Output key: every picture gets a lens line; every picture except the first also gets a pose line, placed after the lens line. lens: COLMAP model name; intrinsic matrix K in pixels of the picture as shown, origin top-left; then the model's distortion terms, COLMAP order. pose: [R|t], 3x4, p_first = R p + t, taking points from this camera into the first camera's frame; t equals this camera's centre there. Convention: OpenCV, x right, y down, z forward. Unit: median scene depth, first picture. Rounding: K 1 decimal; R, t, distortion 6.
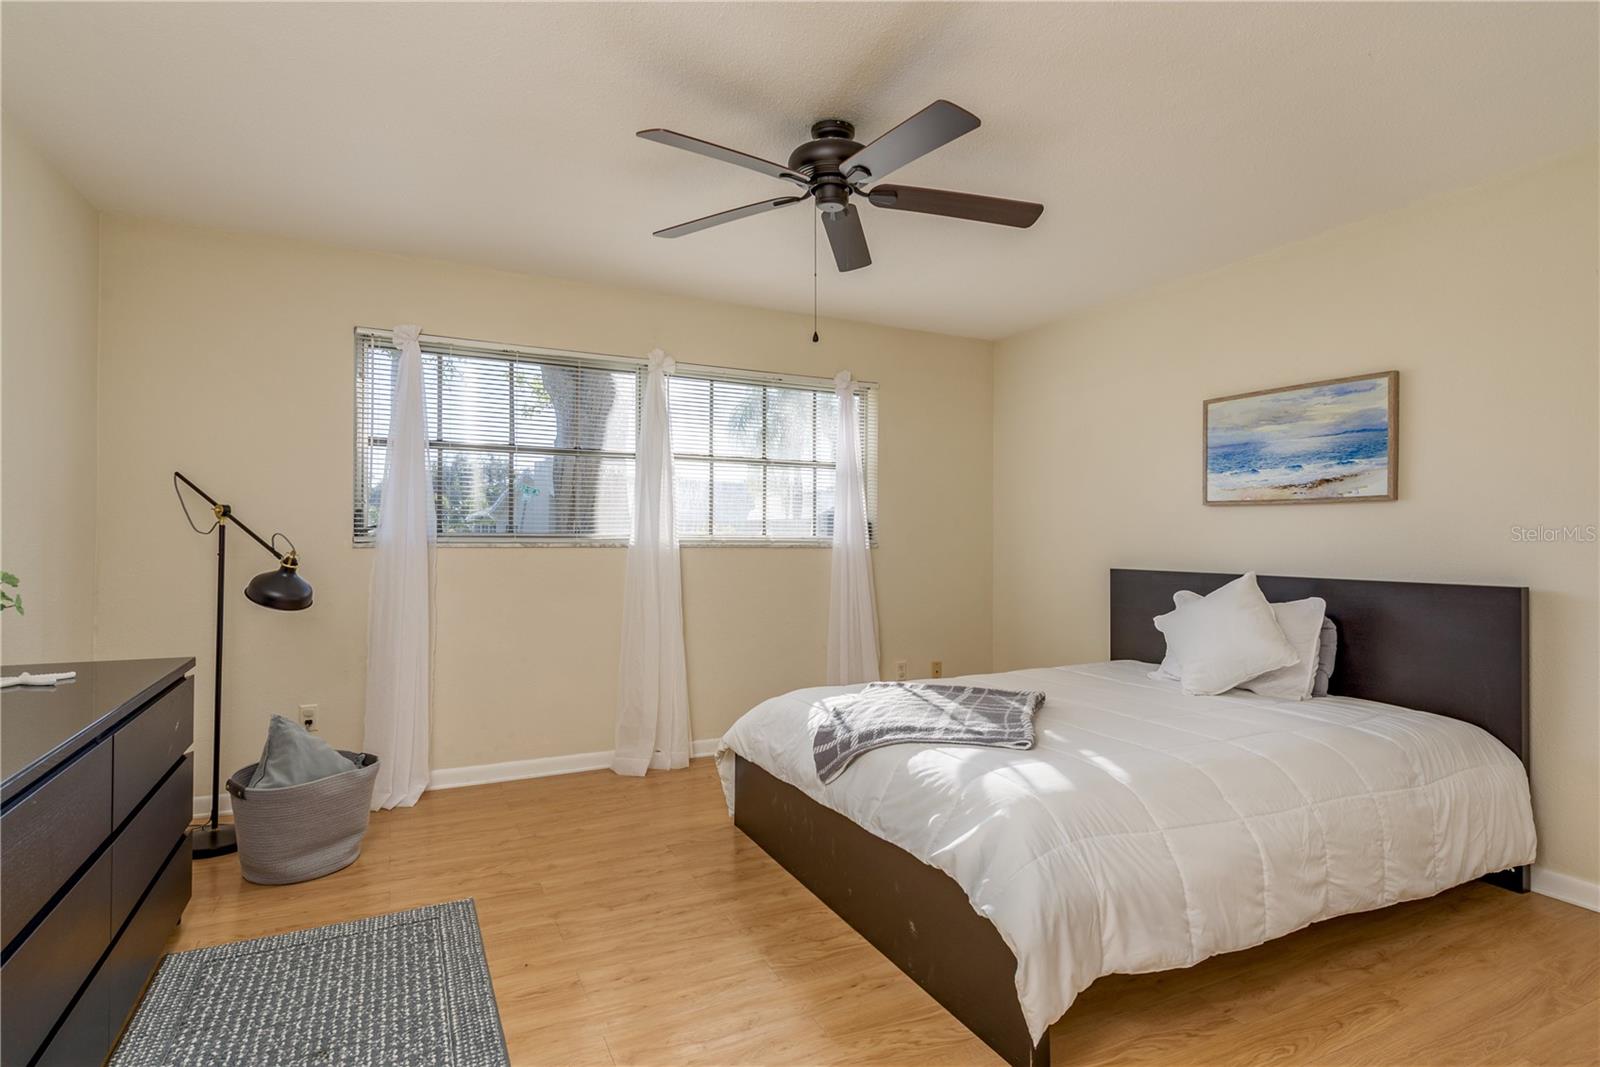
lens RADIAL K [[787.6, 0, 802.2], [0, 787.6, 538.6], [0, 0, 1]] dist [0.005346, -0.002516]
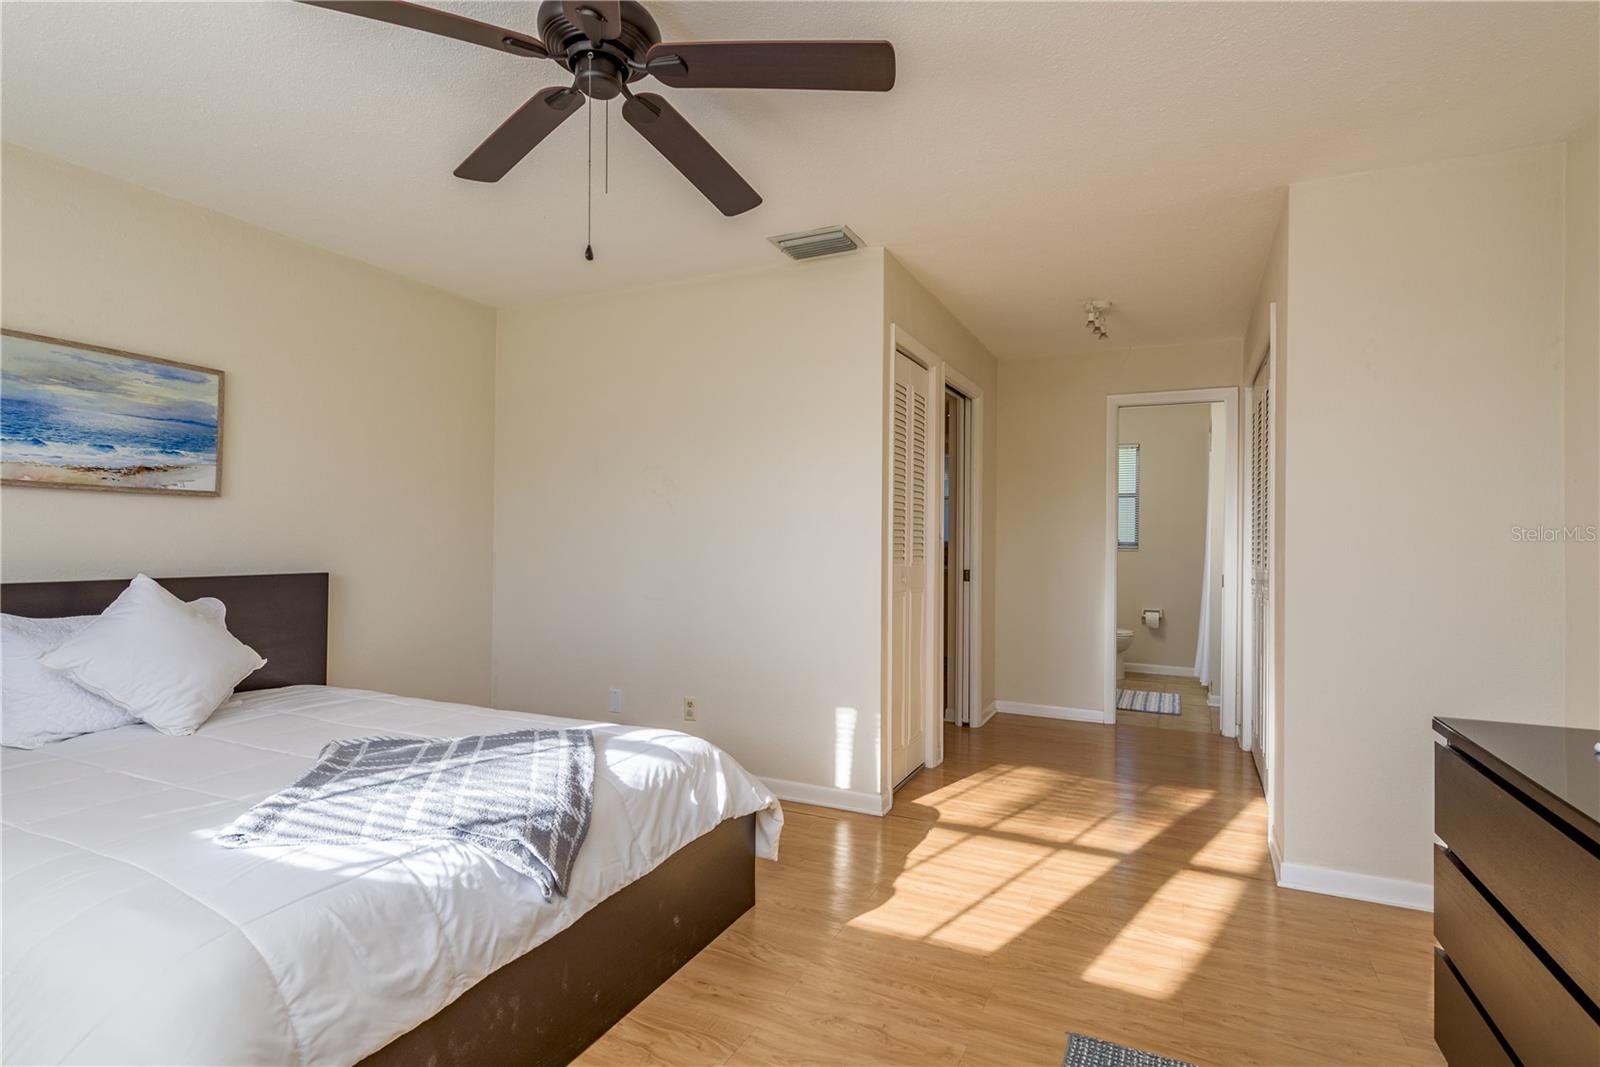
lens RADIAL K [[787.6, 0, 803.5], [0, 787.6, 533.1], [0, 0, 1]] dist [0.005346, -0.002516]
pose [[-0.614714, -0.005137, 0.788734, -0.493249], [-0.013412, 0.999902, -0.003940, -0.007435], [-0.788636, -0.013001, -0.614723, 0.965584]]
